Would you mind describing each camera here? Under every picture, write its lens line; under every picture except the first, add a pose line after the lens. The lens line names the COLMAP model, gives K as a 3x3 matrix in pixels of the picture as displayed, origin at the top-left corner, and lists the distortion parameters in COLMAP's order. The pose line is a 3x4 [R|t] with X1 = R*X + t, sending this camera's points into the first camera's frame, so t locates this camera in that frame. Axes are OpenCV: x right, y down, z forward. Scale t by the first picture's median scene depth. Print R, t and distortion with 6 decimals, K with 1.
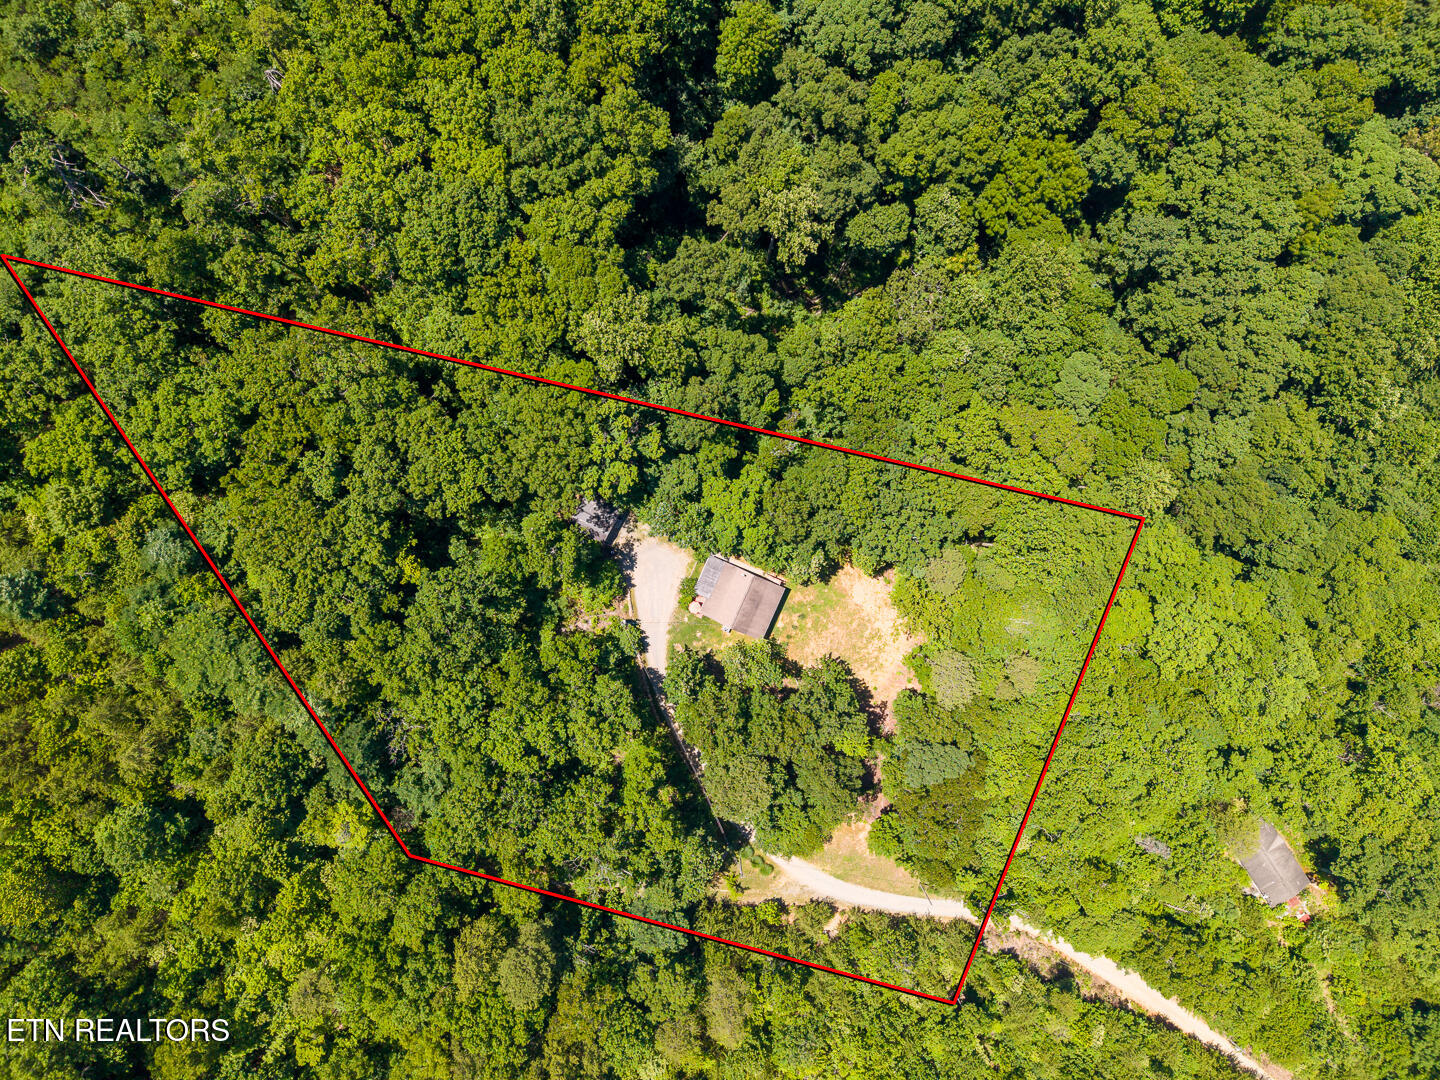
lens RADIAL K [[1098.6, 0, 718.2], [0, 1098.6, 529.7], [0, 0, 1]] dist [0.010116, -0.006252]
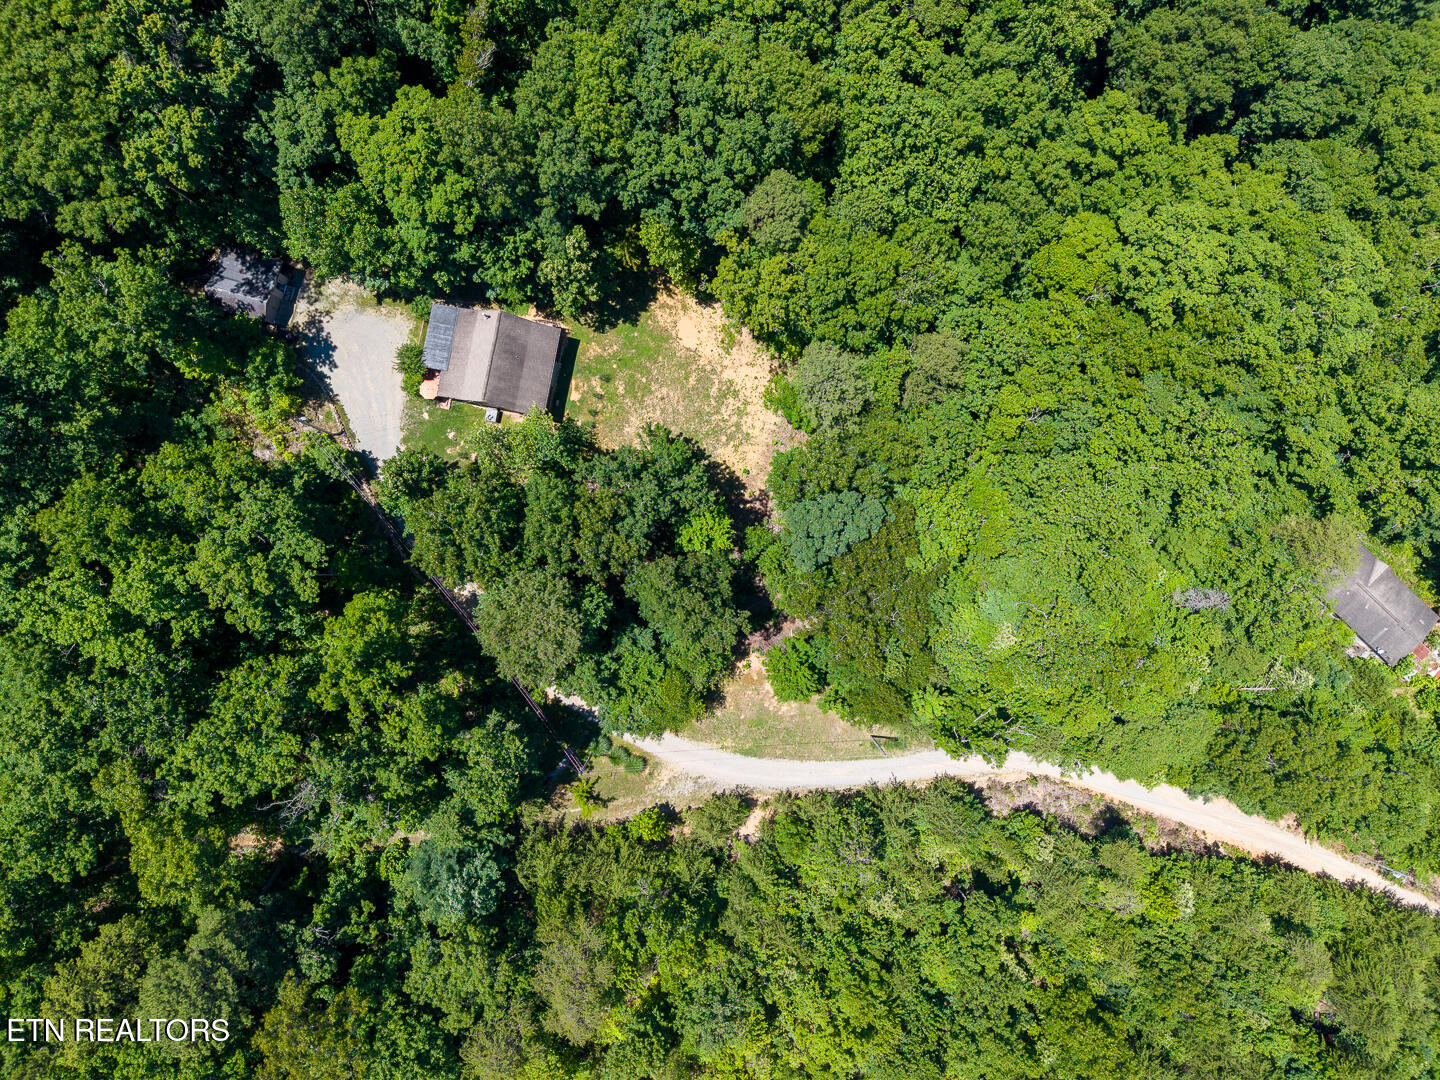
lens RADIAL K [[1040.8, 0, 720.0], [0, 1040.8, 540.0], [0, 0, 1]] dist [0.001177, 0.001500]
pose [[0.975244, -0.221068, -0.005284, 0.128501], [0.220926, 0.975089, -0.019809, 0.204715], [0.009532, 0.018152, 0.999790, 0.382419]]
